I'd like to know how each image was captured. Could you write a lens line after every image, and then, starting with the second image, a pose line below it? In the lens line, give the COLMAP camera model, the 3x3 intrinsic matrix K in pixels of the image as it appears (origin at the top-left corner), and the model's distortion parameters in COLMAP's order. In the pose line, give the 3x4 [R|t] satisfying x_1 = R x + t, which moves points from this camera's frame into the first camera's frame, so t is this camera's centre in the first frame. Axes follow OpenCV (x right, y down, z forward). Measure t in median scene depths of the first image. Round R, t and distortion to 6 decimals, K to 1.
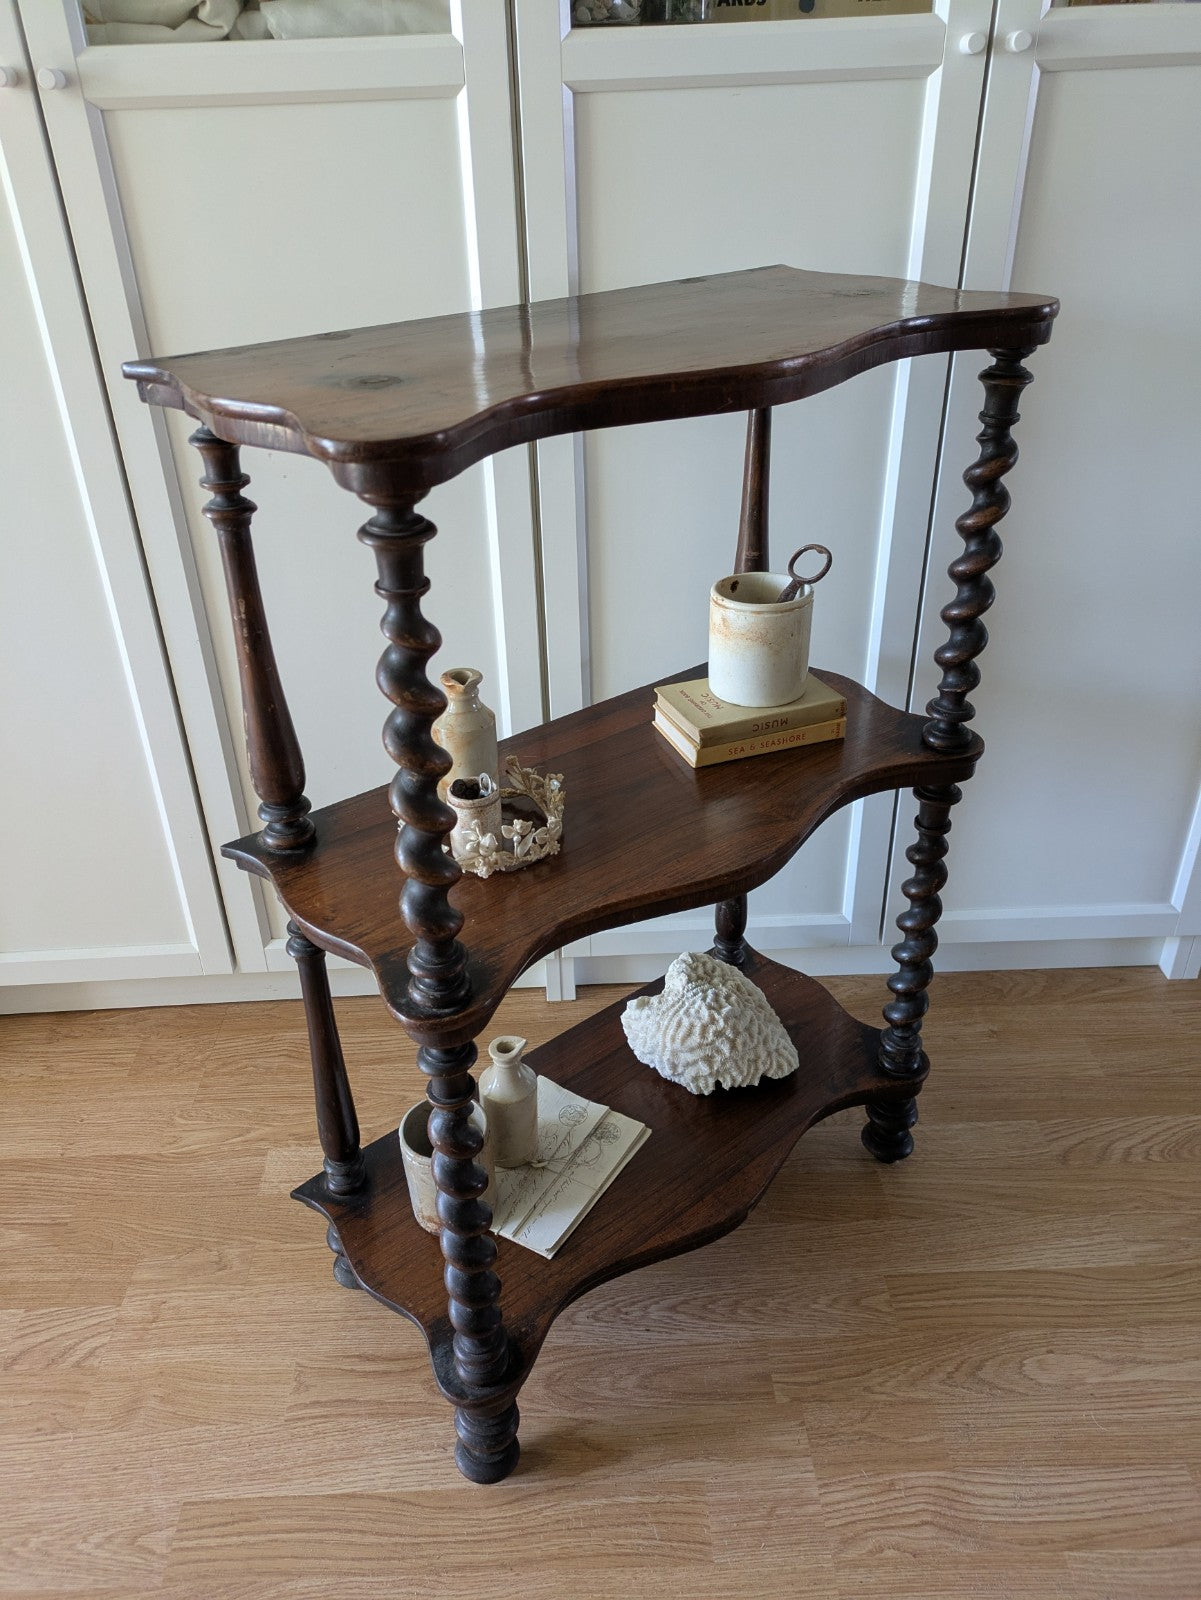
lens RADIAL K [[1219.7, 0, 562.8], [0, 1219.7, 774.4], [0, 0, 1]] dist [0.003861, 0.003145]
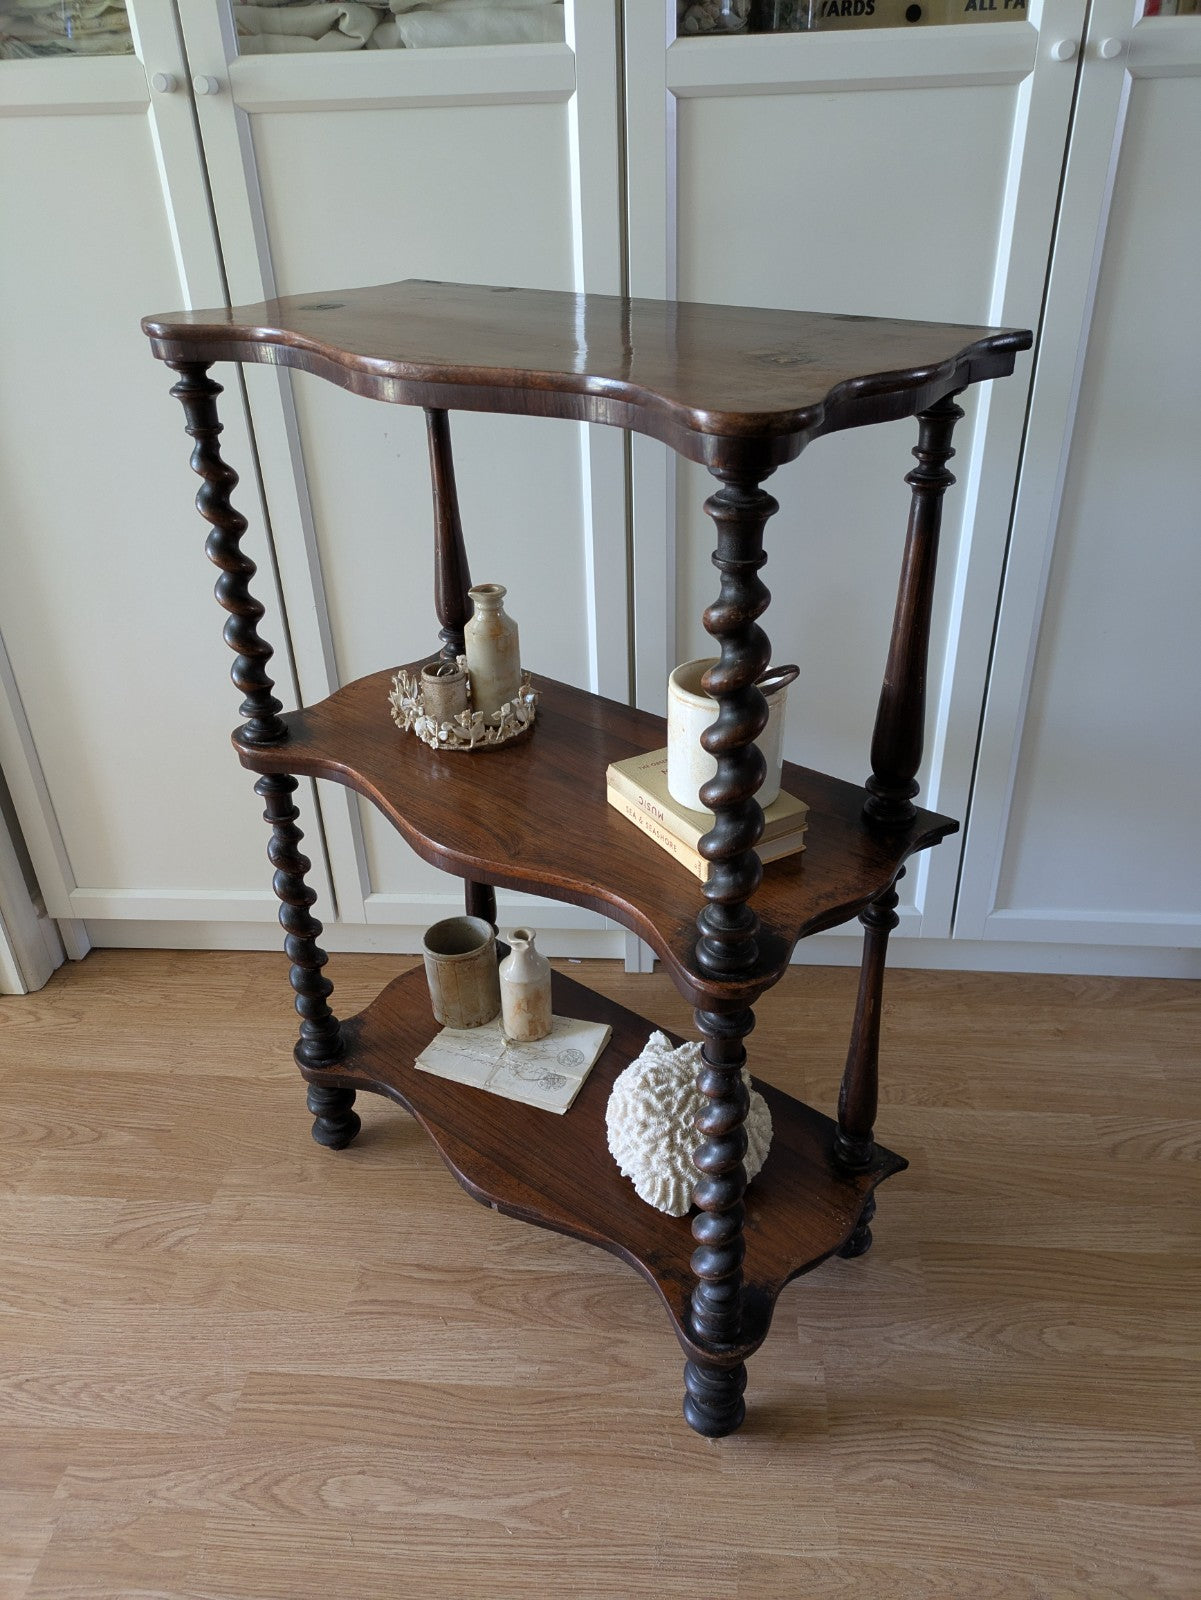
lens RADIAL K [[1219.7, 0, 584.3], [0, 1219.7, 805.4], [0, 0, 1]] dist [0.003861, 0.003145]
pose [[0.993372, 0.058766, -0.098785, 0.064812], [-0.058116, 0.998265, 0.009453, 0.048751], [0.099169, -0.003650, 0.995064, -0.065659]]
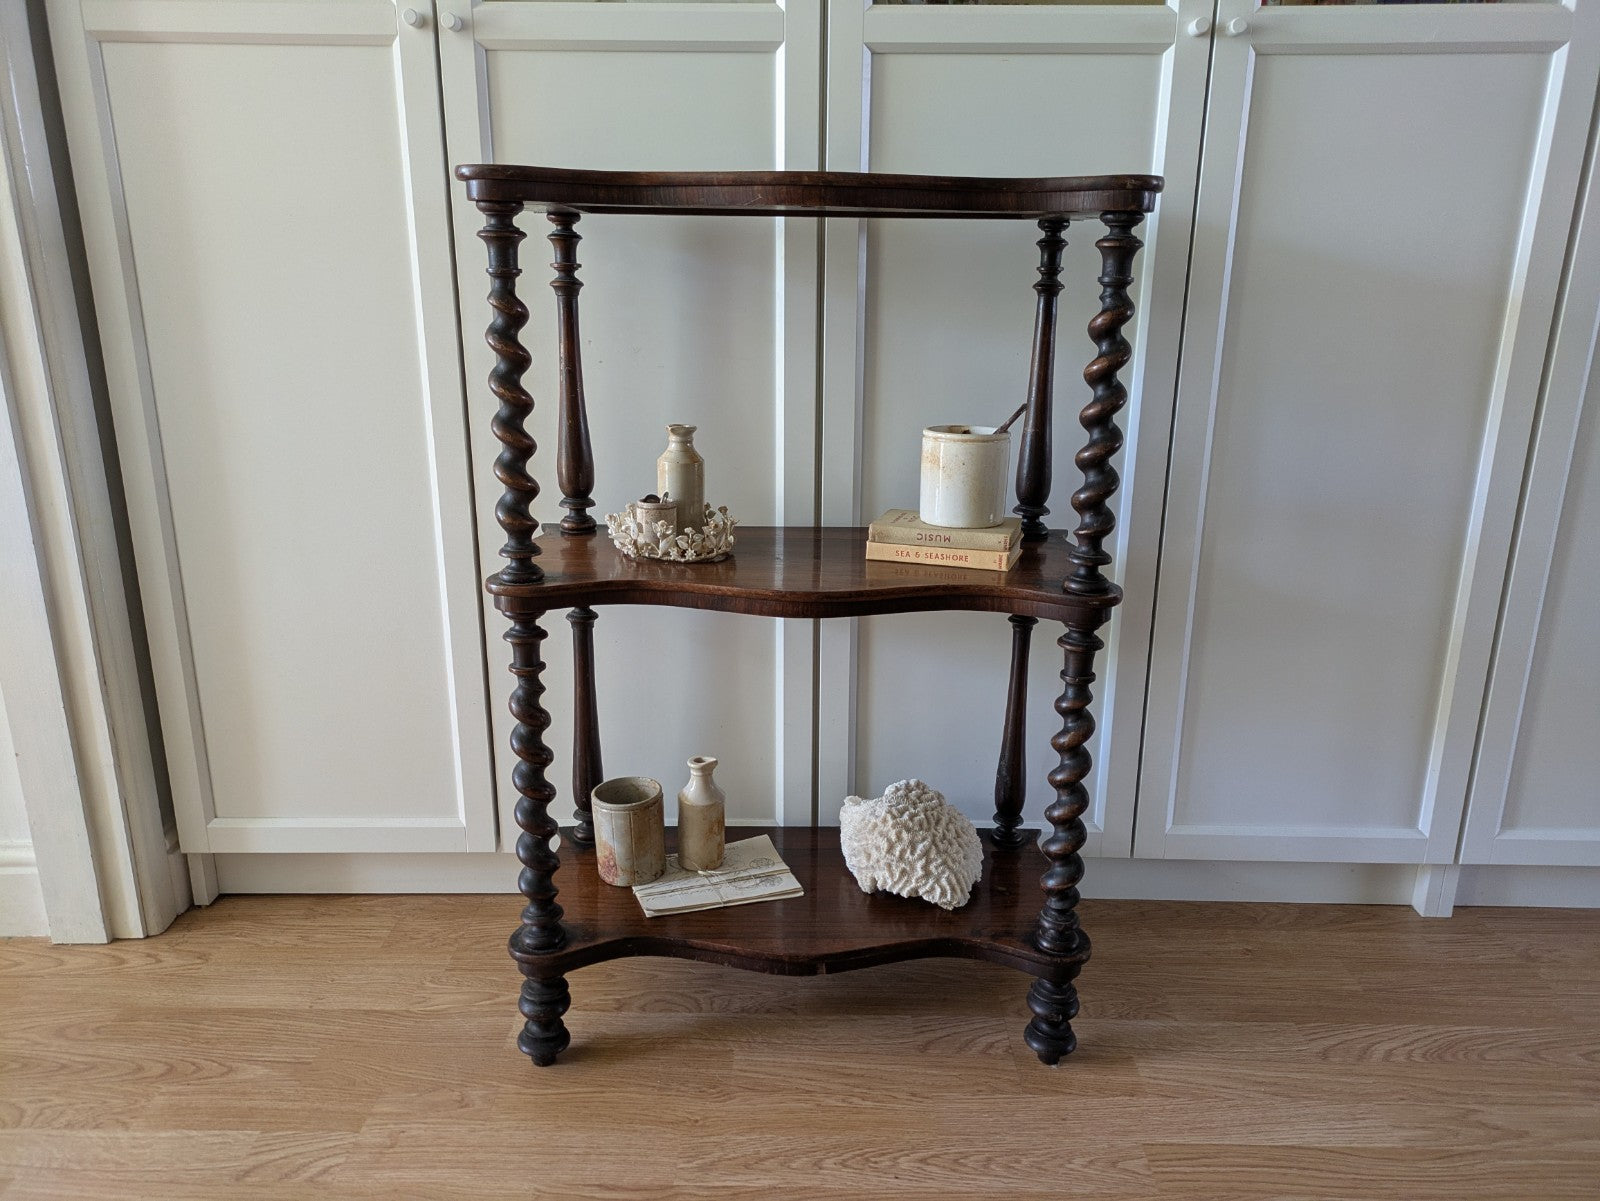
lens RADIAL K [[1219.7, 0, 787.1], [0, 1219.7, 600.2], [0, 0, 1]] dist [0.003861, 0.003145]
pose [[0.998533, 0.049470, -0.022020, -0.019504], [-0.053290, 0.969929, -0.237482, 0.249183], [0.009610, 0.238307, 0.971142, -0.052509]]
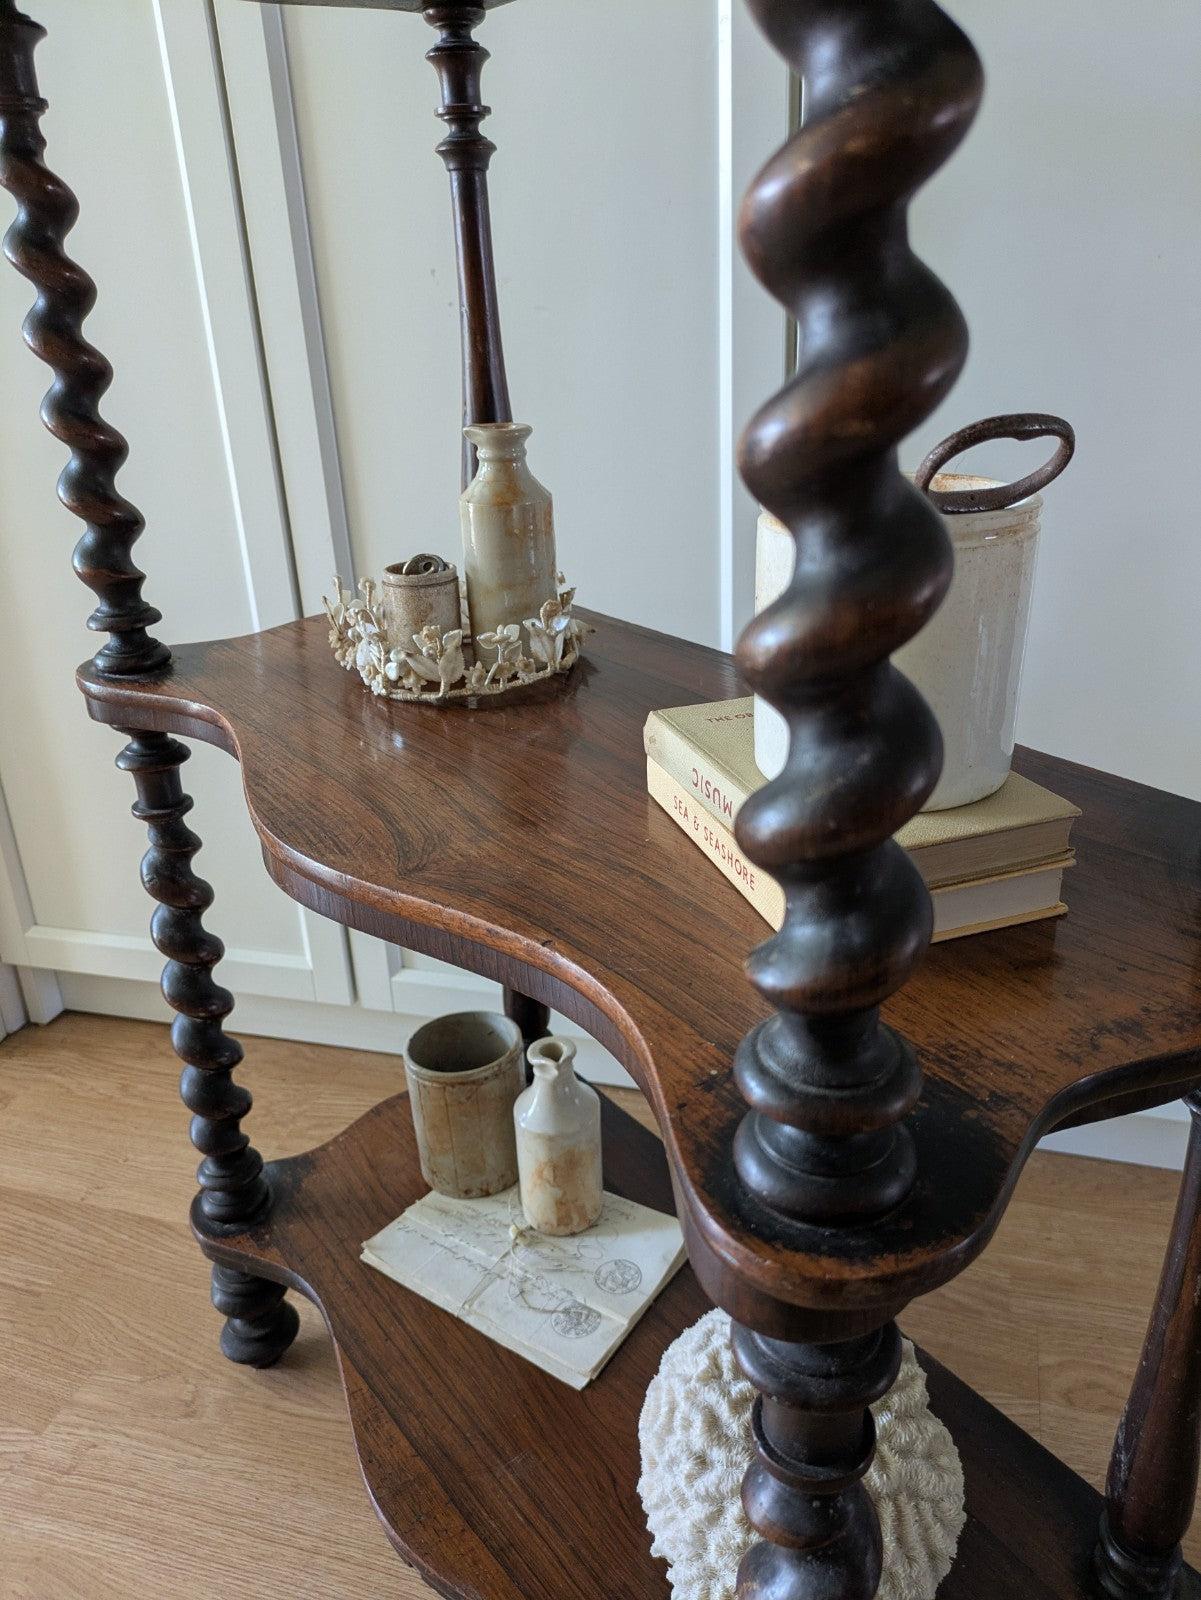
lens RADIAL K [[1219.7, 0, 608.8], [0, 1219.7, 764.0], [0, 0, 1]] dist [0.003861, 0.003145]
pose [[0.953769, 0.112135, -0.278837, 0.101308], [-0.144947, 0.984381, -0.099923, 0.089034], [0.263277, 0.135720, 0.955126, 0.394116]]
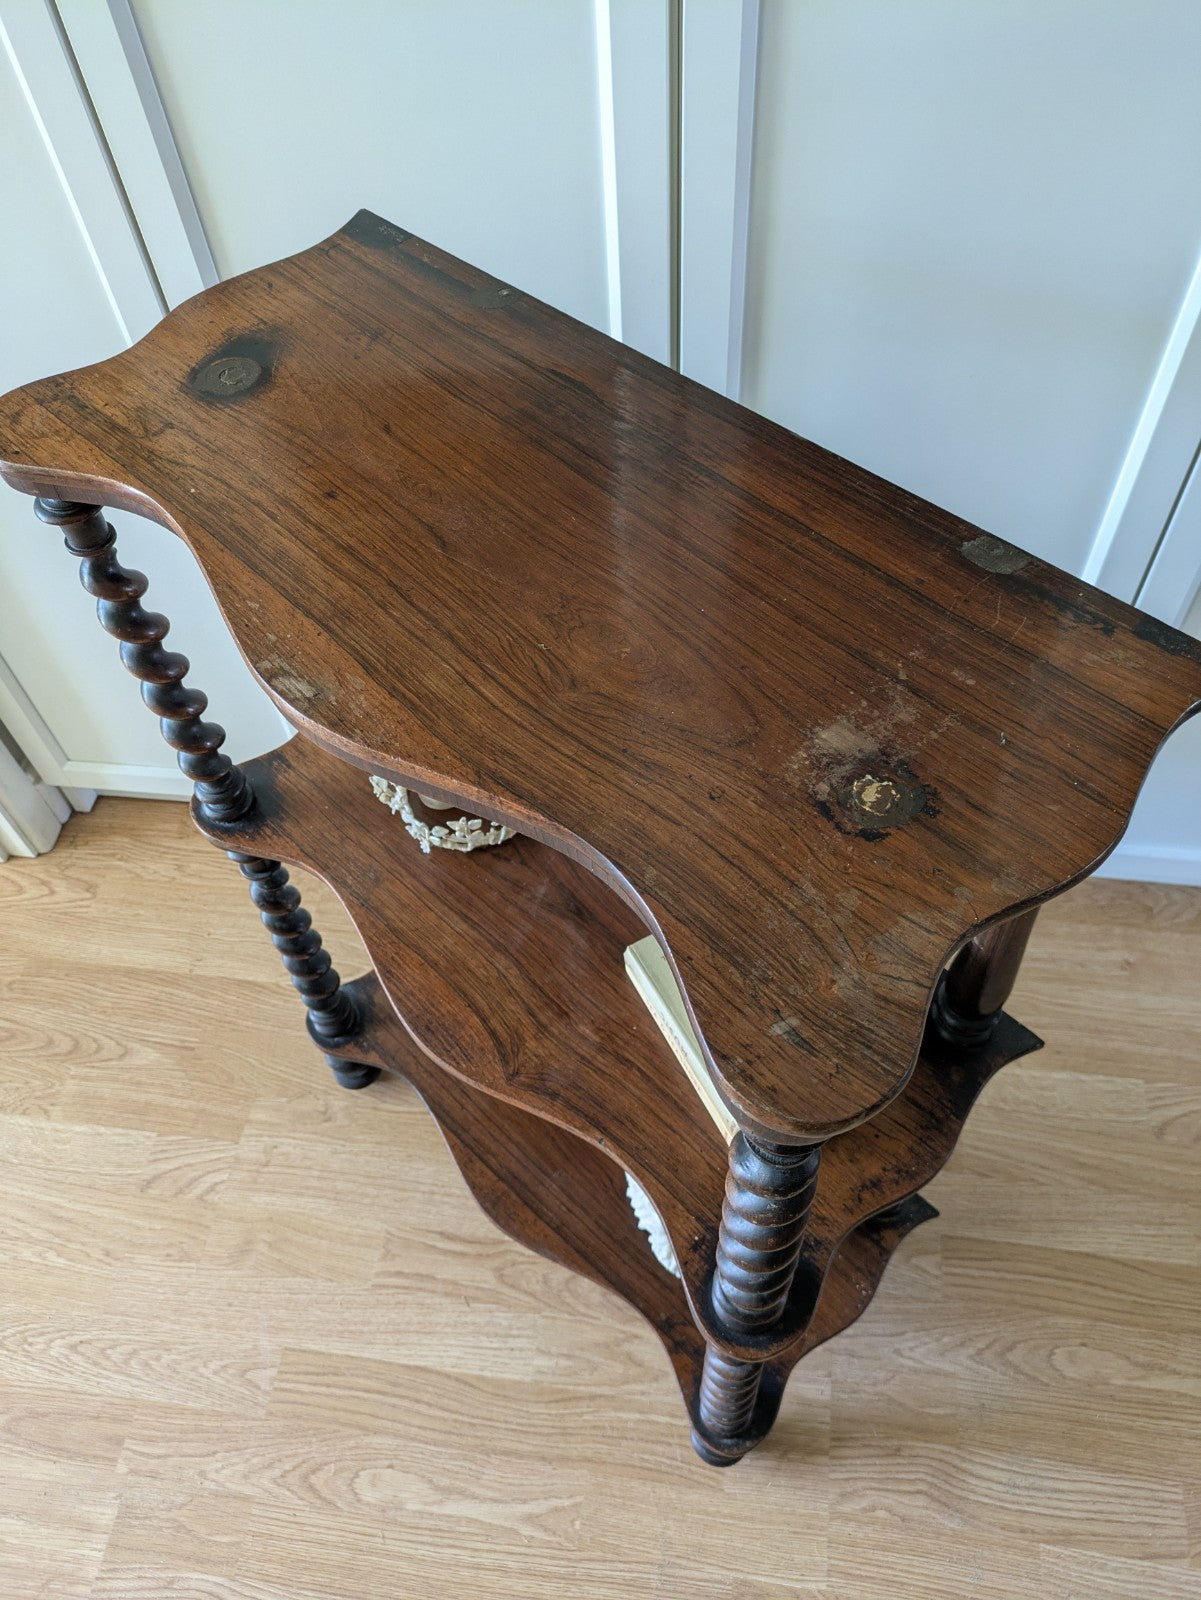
lens RADIAL K [[1219.7, 0, 578.9], [0, 1219.7, 804.5], [0, 0, 1]] dist [0.003861, 0.003145]
pose [[0.986306, 0.117314, -0.115922, 0.040160], [-0.058685, 0.906509, 0.418088, -0.350256], [0.154132, -0.405560, 0.900980, 0.179053]]
